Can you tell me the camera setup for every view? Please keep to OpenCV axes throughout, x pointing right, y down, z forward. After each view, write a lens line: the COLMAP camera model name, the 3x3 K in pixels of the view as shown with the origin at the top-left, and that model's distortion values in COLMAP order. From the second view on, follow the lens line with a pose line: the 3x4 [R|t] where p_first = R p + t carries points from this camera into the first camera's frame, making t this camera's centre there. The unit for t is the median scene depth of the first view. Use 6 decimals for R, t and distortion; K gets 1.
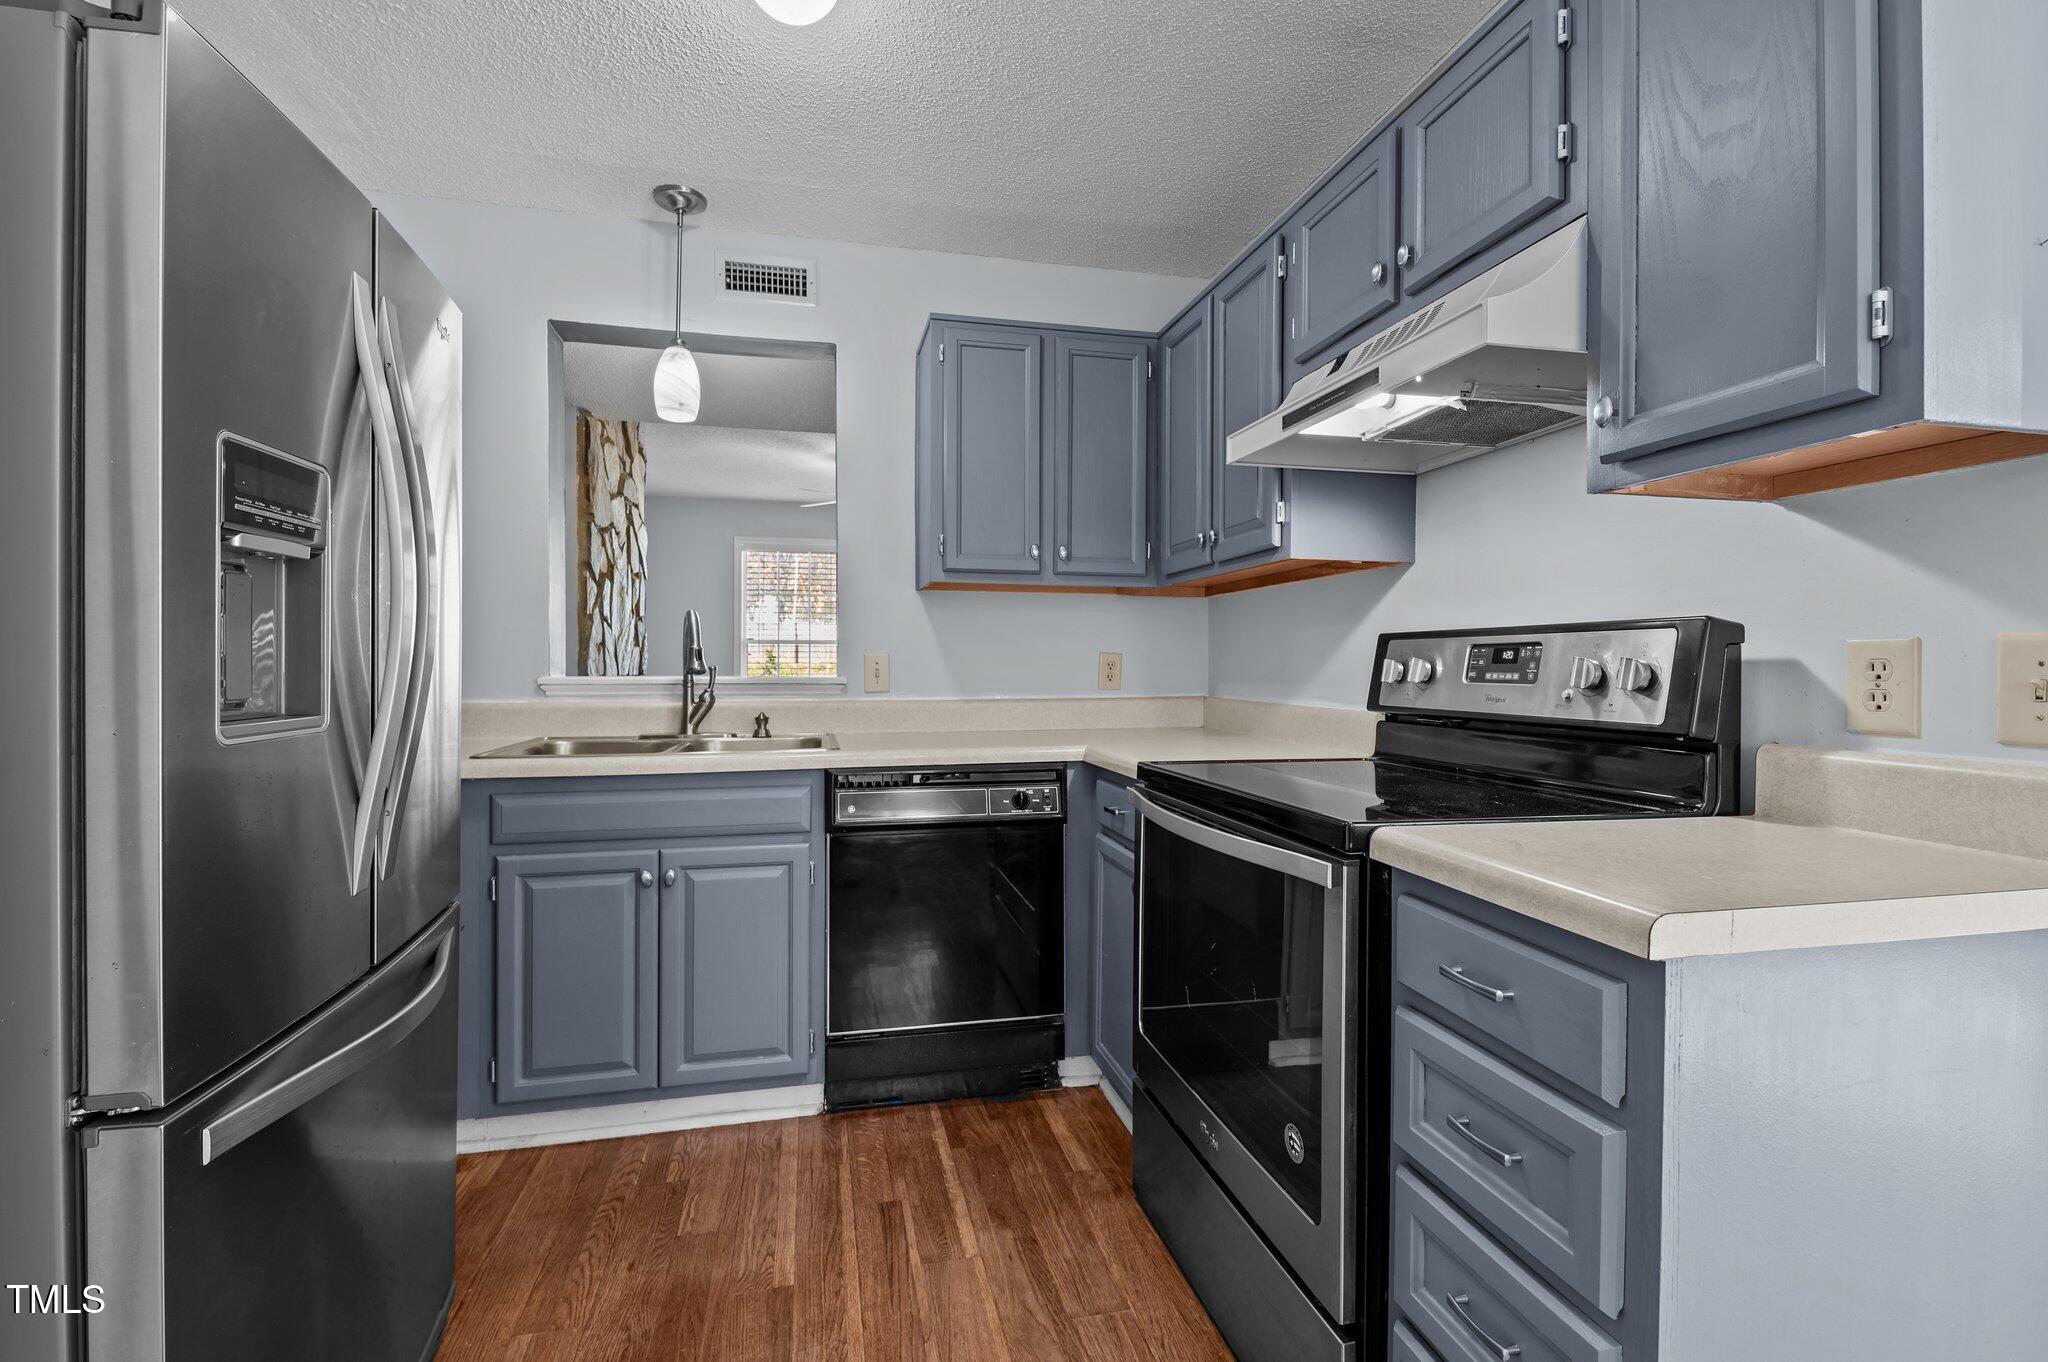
lens RADIAL K [[893.5, 0, 1020.9], [0, 893.5, 667.4], [0, 0, 1]] dist [0.004021, -0.009304]
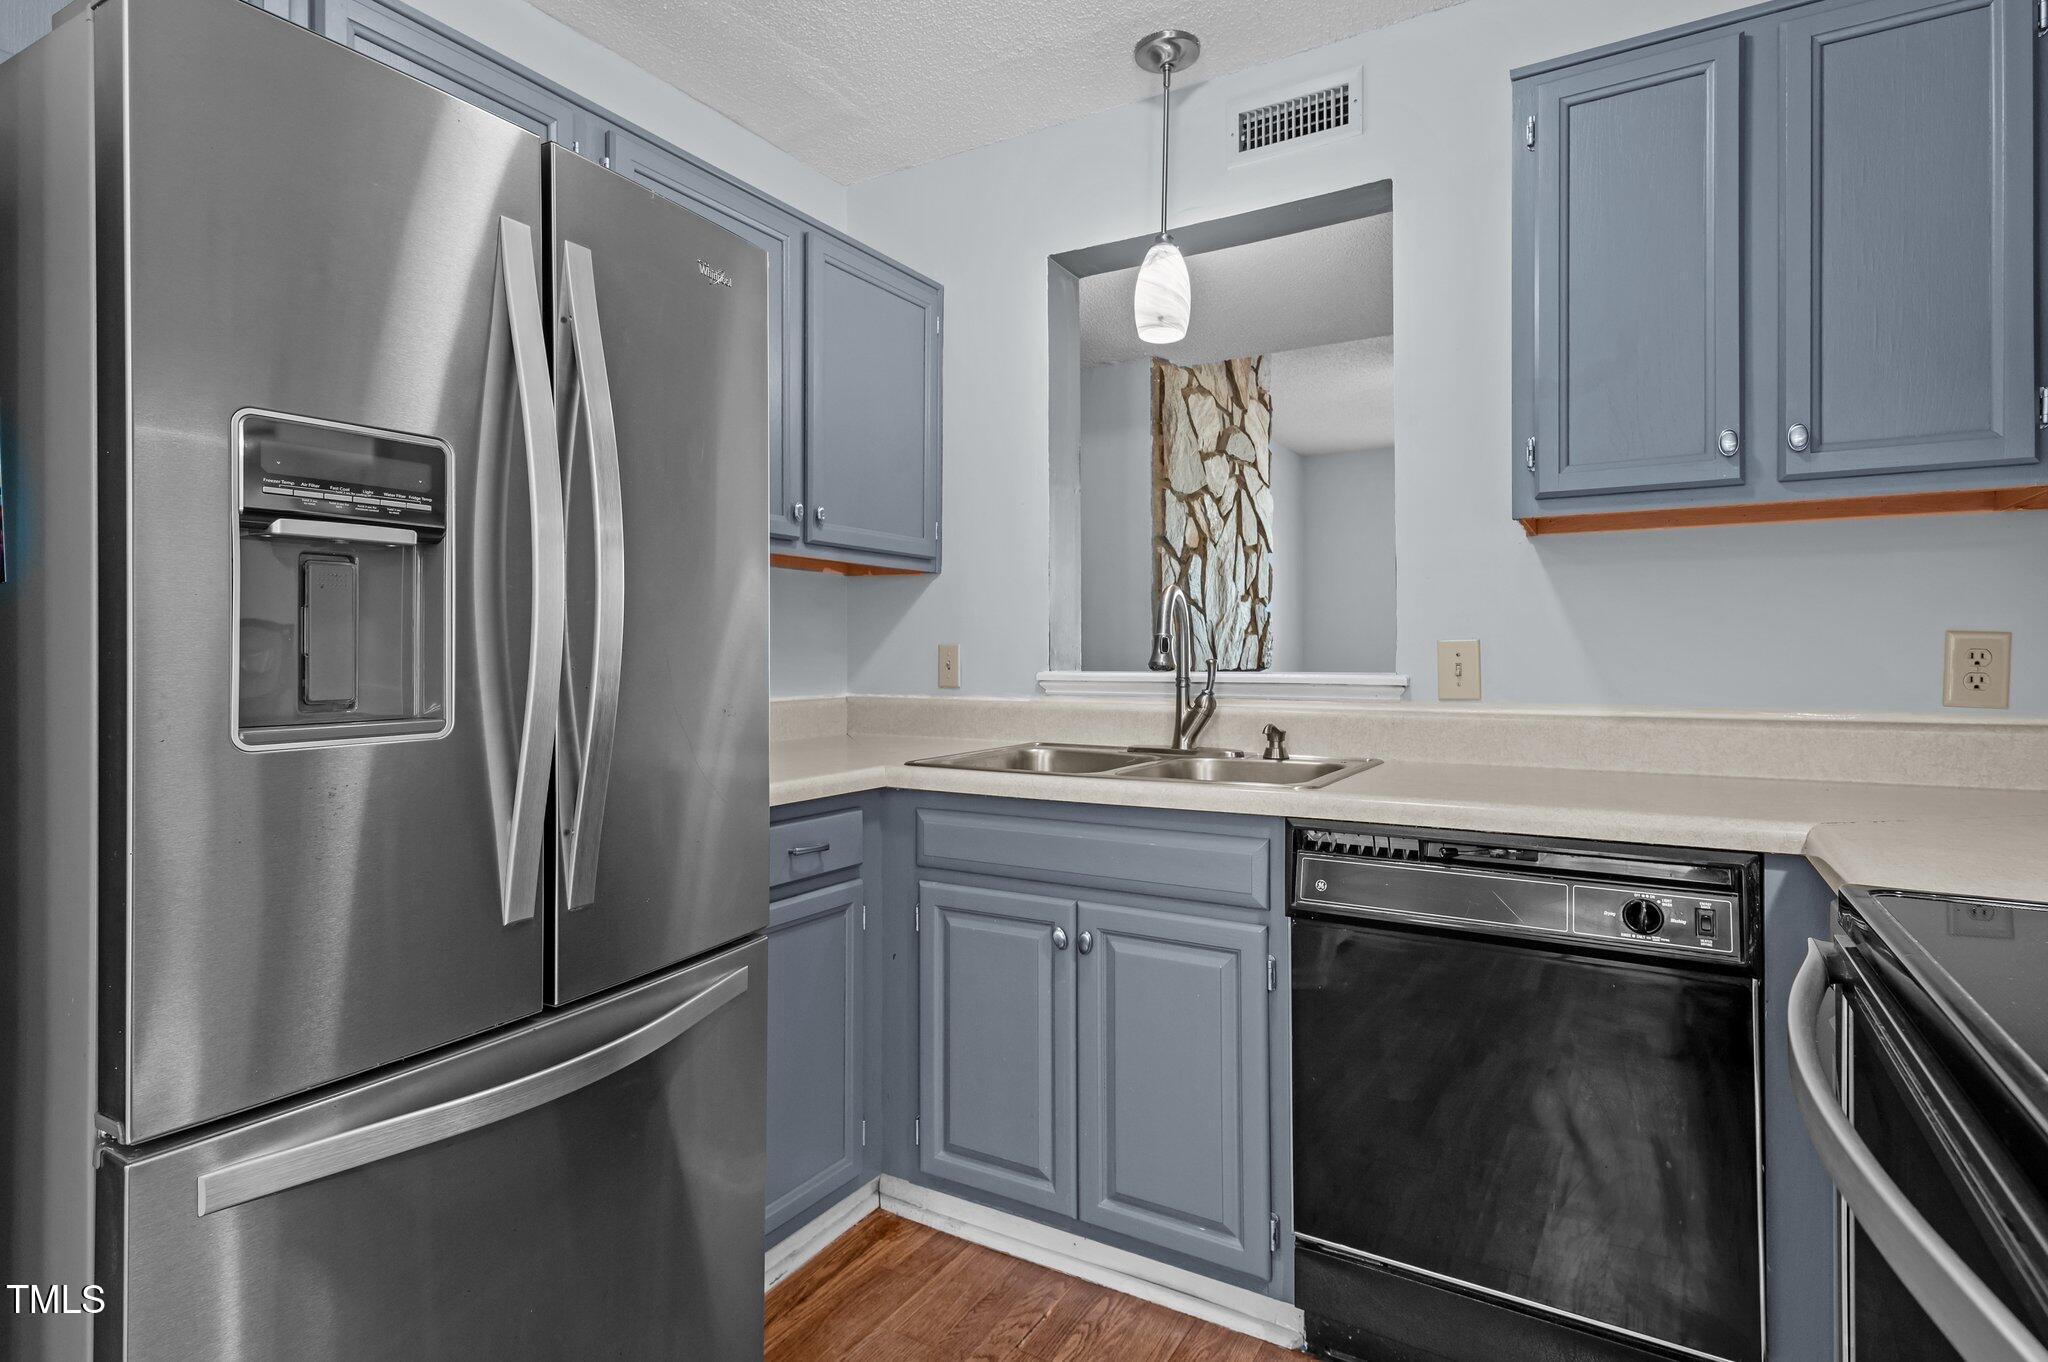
lens RADIAL K [[1043.6, 0, 1021.1], [0, 1043.6, 640.6], [0, 0, 1]] dist [0.018616, 0.000051]
pose [[0.720812, -0.012569, -0.693016, 0.145761], [0.001043, 0.999854, -0.017049, -0.002403], [0.693130, 0.011567, 0.720720, 0.264253]]
